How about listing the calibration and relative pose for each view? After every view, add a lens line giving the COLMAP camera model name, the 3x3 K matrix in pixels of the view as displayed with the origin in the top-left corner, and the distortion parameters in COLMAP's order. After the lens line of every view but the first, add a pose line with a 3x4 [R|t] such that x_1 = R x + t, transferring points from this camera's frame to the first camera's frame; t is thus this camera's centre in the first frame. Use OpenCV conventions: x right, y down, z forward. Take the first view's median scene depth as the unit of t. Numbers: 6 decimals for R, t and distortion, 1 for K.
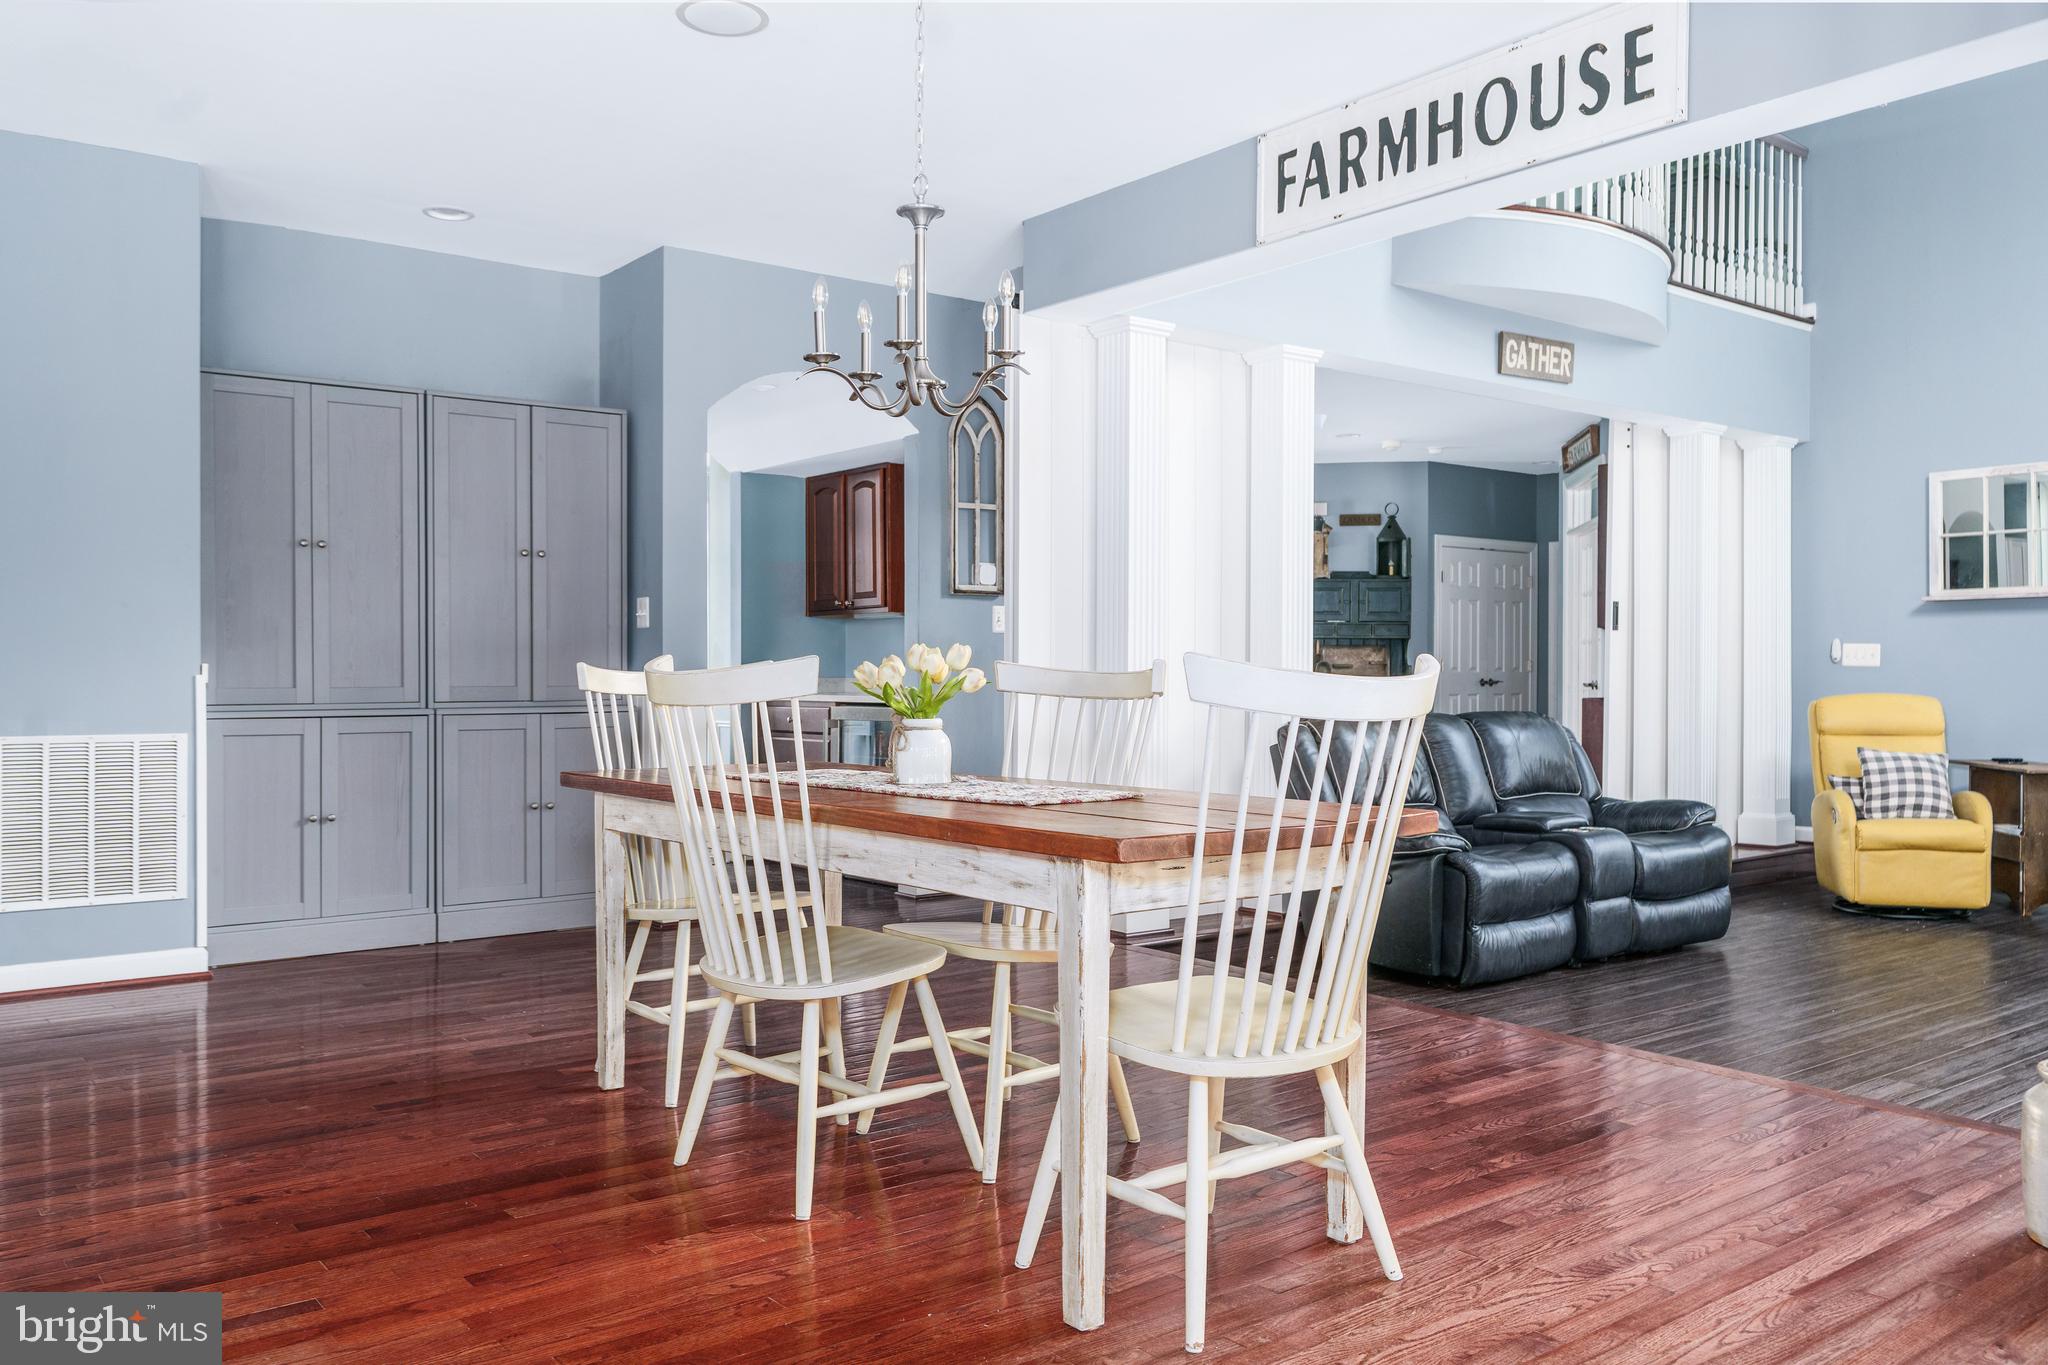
lens RADIAL K [[1581.9, 0, 1025.3], [0, 1581.9, 681.0], [0, 0, 1]] dist [-0.005529, 0.001218]
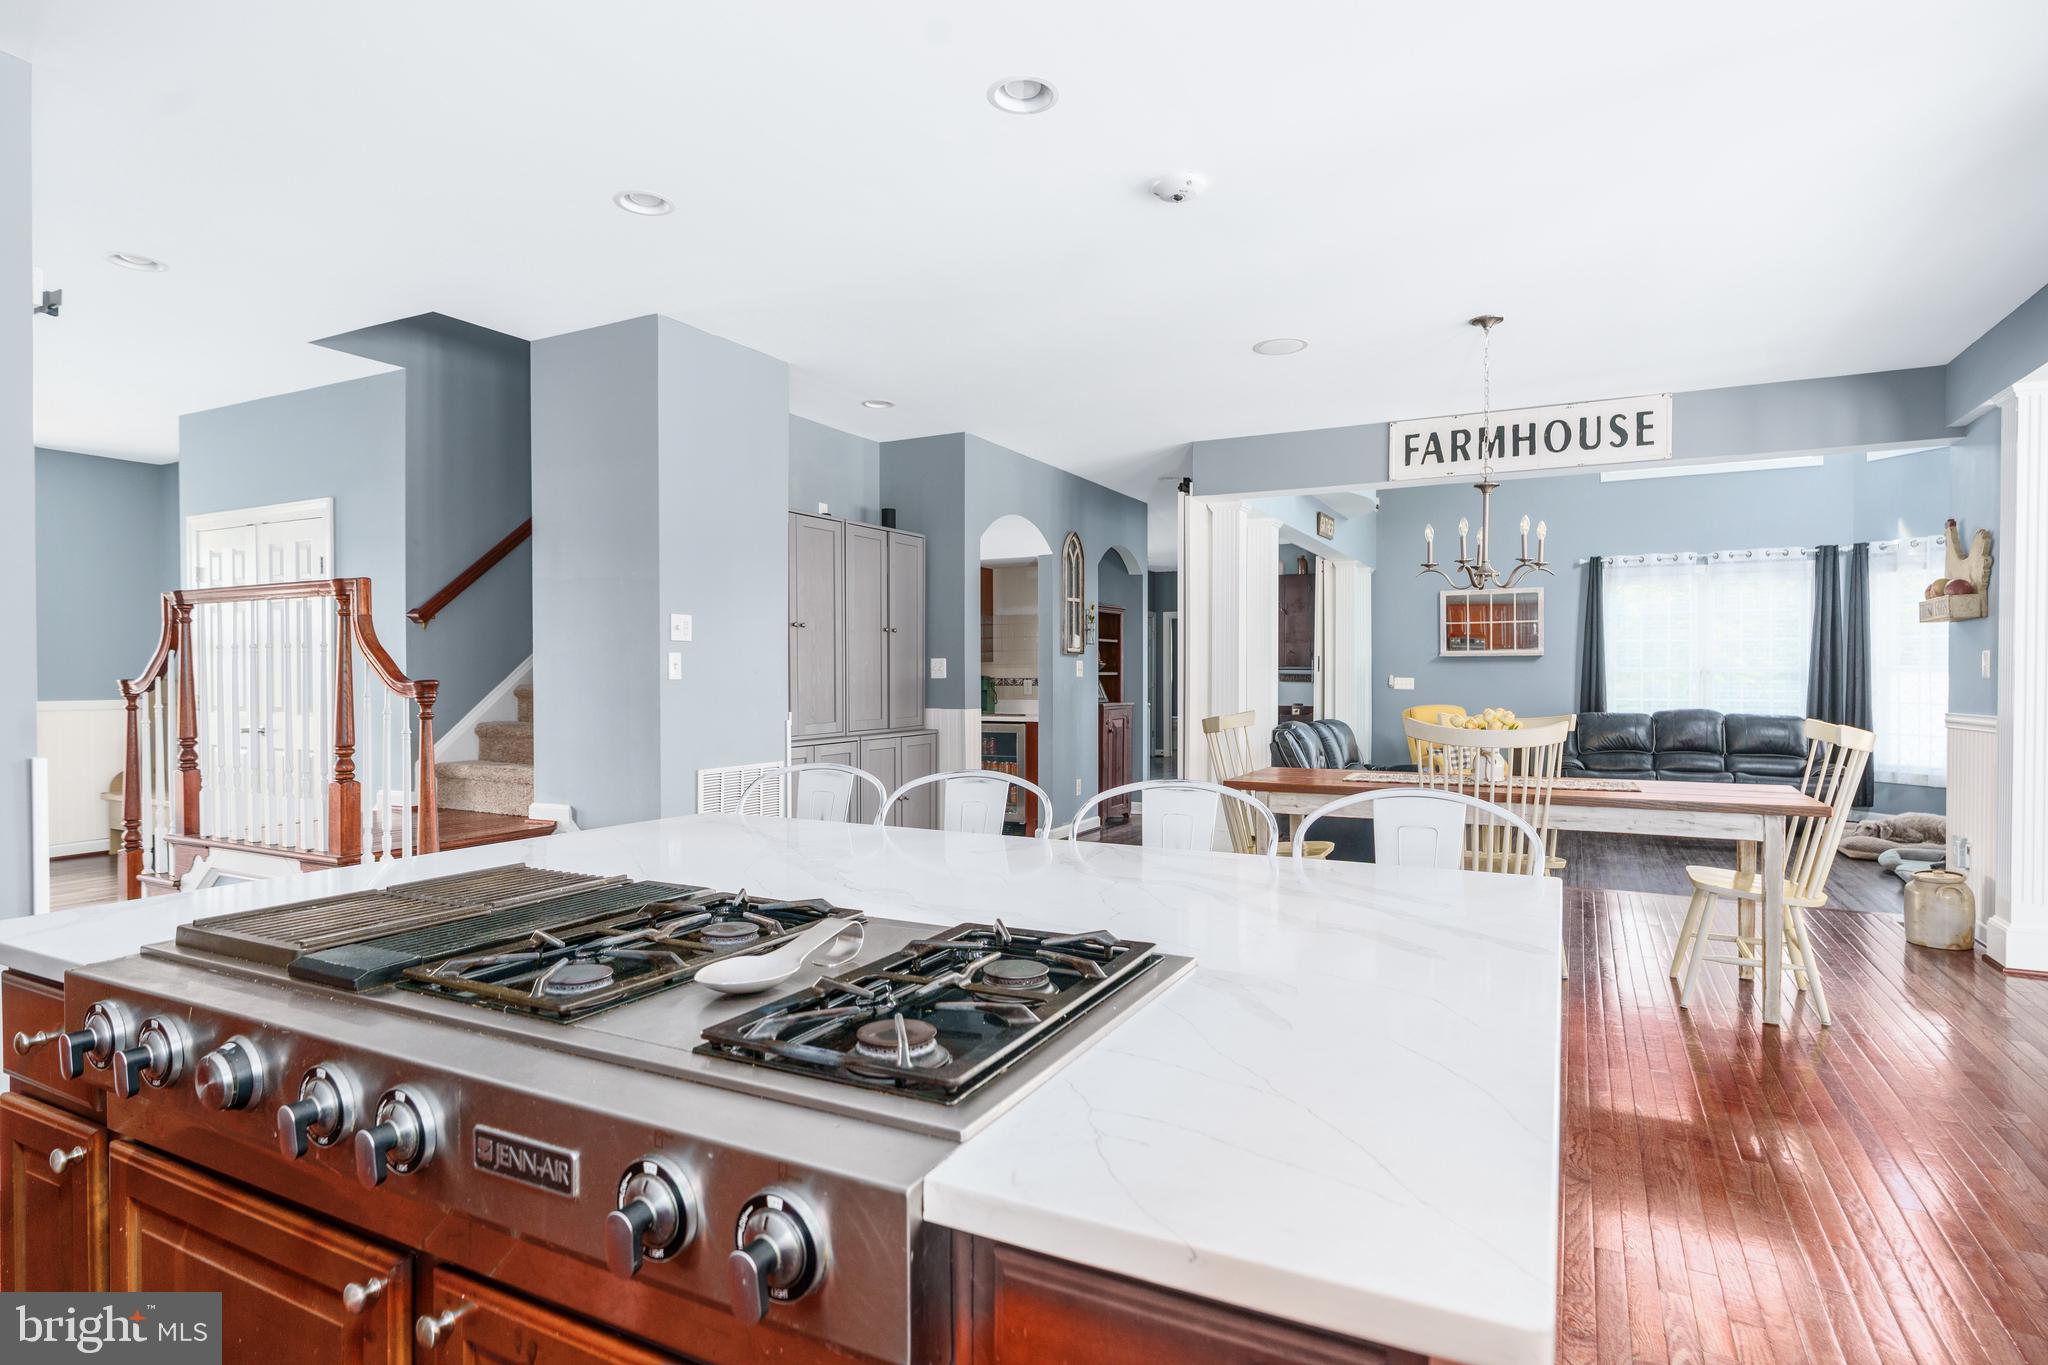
lens RADIAL K [[1080.4, 0, 1023.2], [0, 1080.4, 689.2], [0, 0, 1]] dist [0.002548, -0.000036]
pose [[0.901253, -0.008244, 0.433215, -0.892132], [0.005339, 0.999954, 0.007922, -0.043942], [-0.433261, -0.004827, 0.901256, 0.030372]]
